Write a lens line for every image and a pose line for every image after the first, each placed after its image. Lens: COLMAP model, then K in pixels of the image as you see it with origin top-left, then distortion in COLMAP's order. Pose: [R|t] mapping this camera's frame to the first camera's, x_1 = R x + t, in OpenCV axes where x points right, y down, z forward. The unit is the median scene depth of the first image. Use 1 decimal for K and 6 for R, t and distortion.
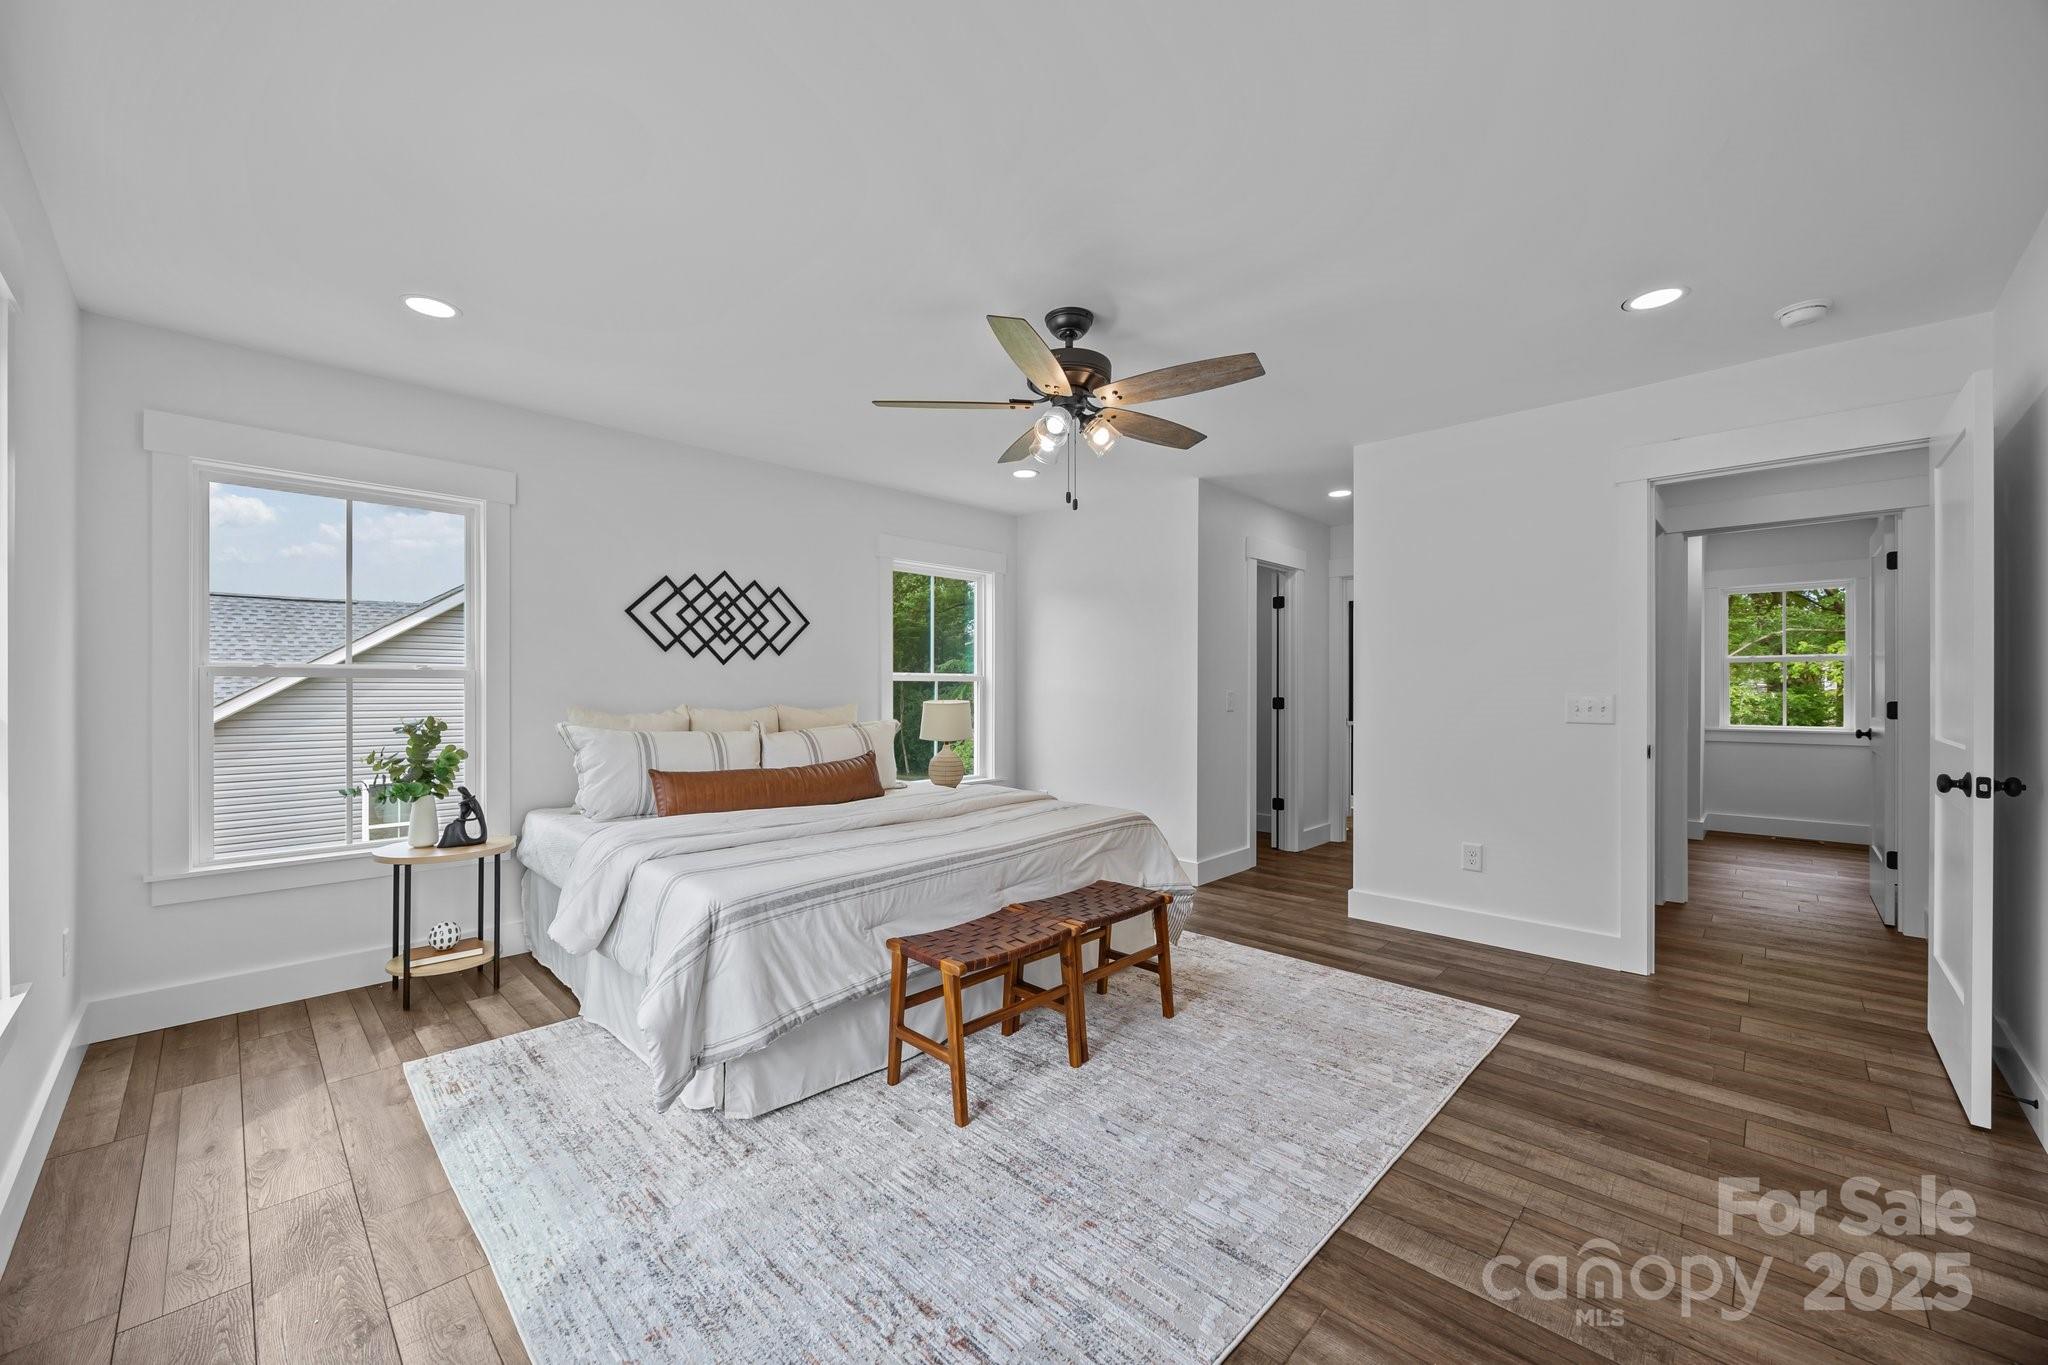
lens RADIAL K [[780.7, 0, 1026.7], [0, 780.7, 692.2], [0, 0, 1]] dist [-0.003726, 0.000745]
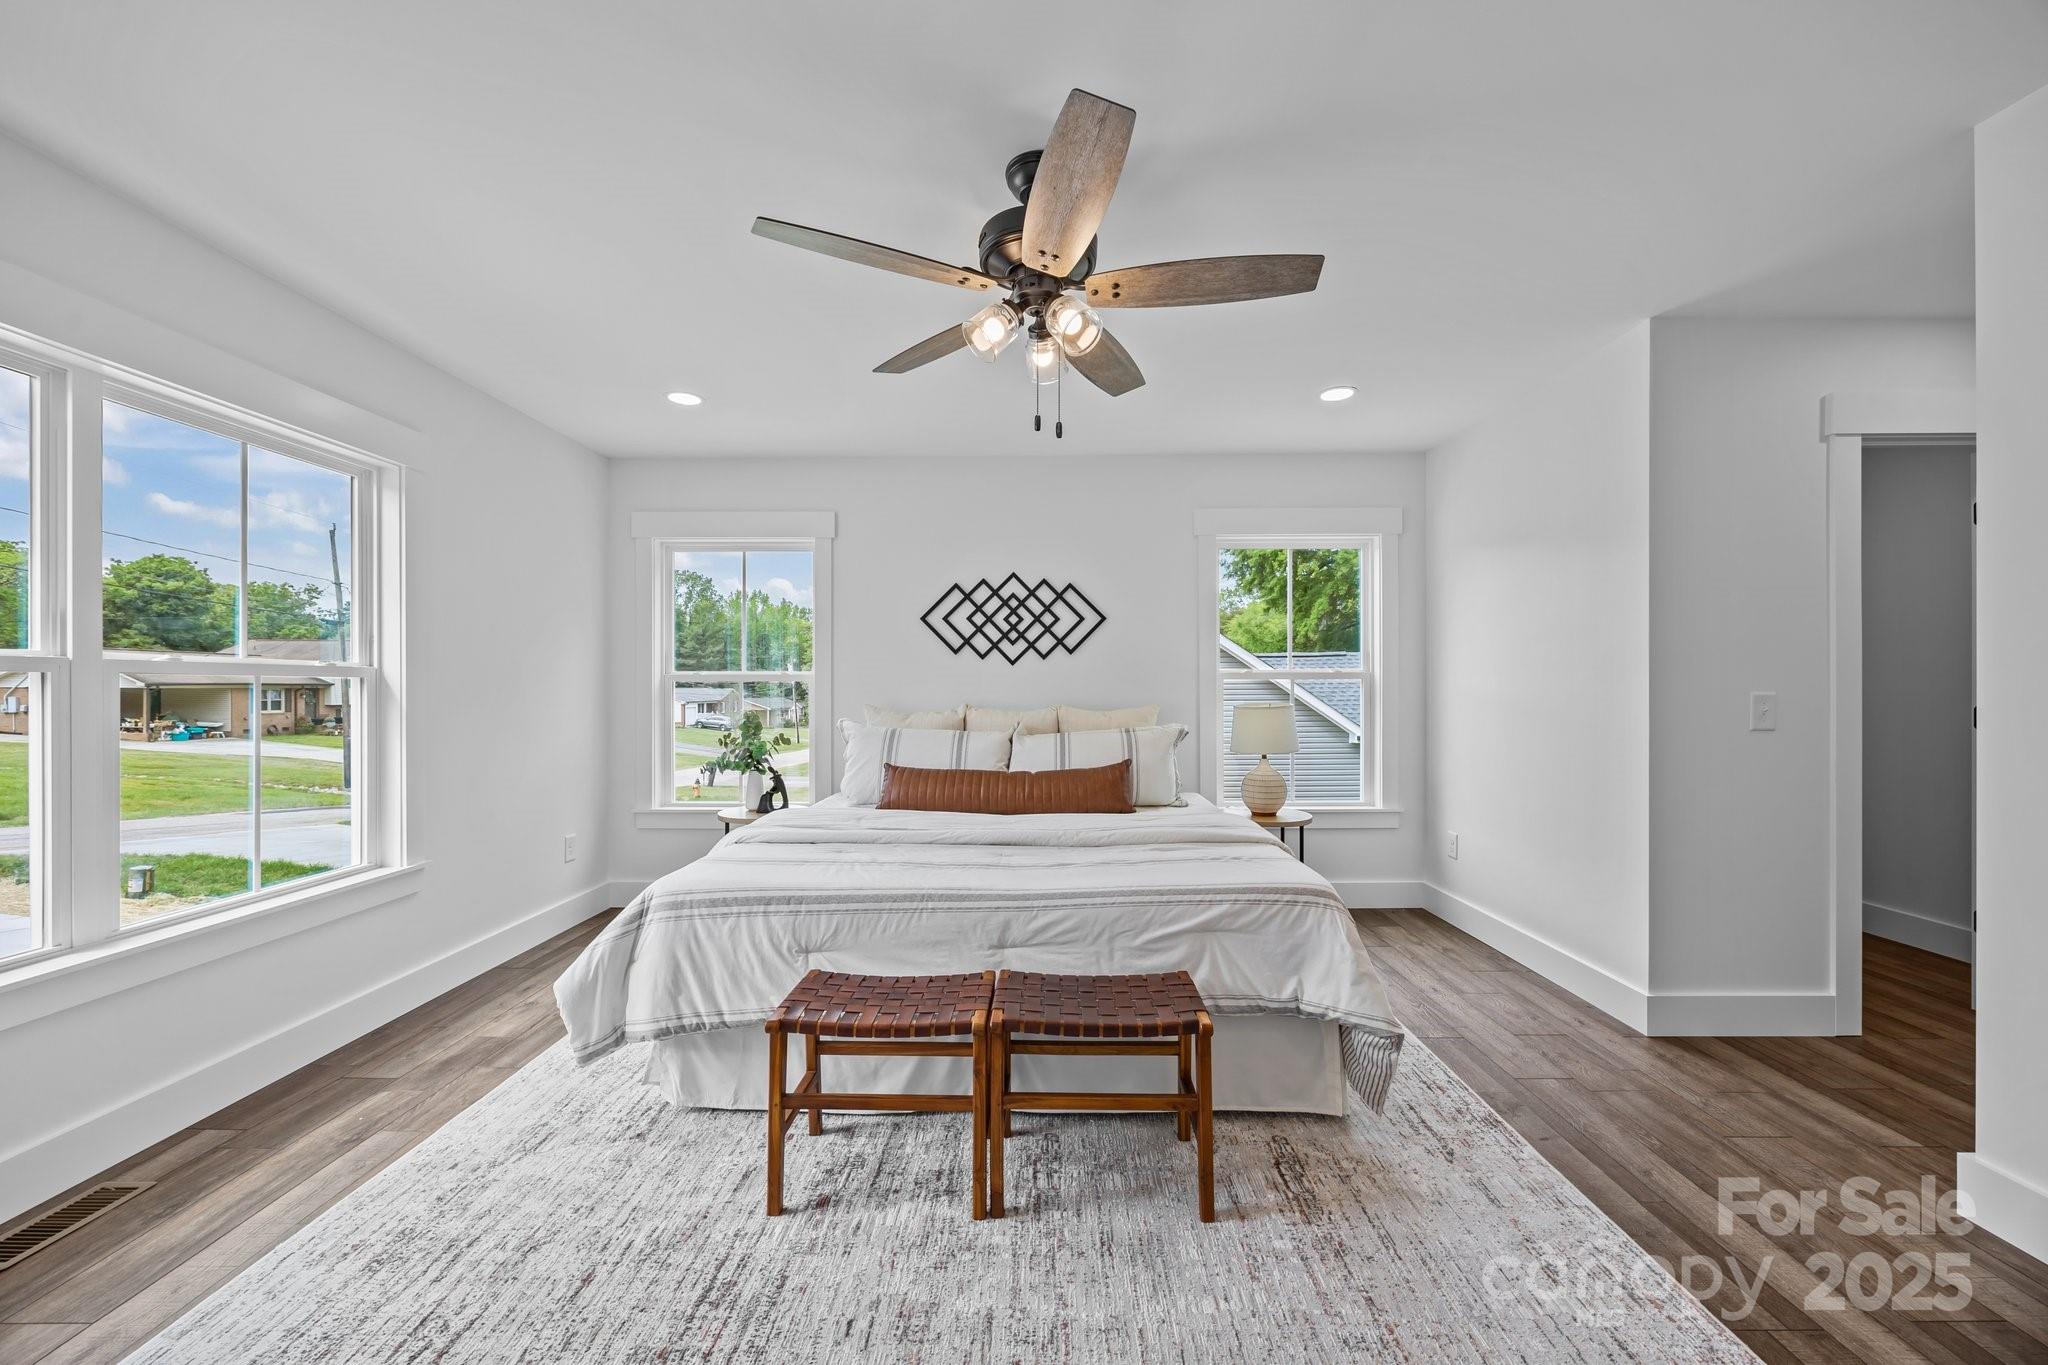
lens RADIAL K [[780.7, 0, 1025.3], [0, 780.7, 690.9], [0, 0, 1]] dist [-0.003726, 0.000745]
pose [[0.688366, 0.001554, -0.725362, 0.373022], [-0.002449, 0.999997, -0.000182, -0.001941], [0.725360, 0.001902, 0.688368, 0.327522]]
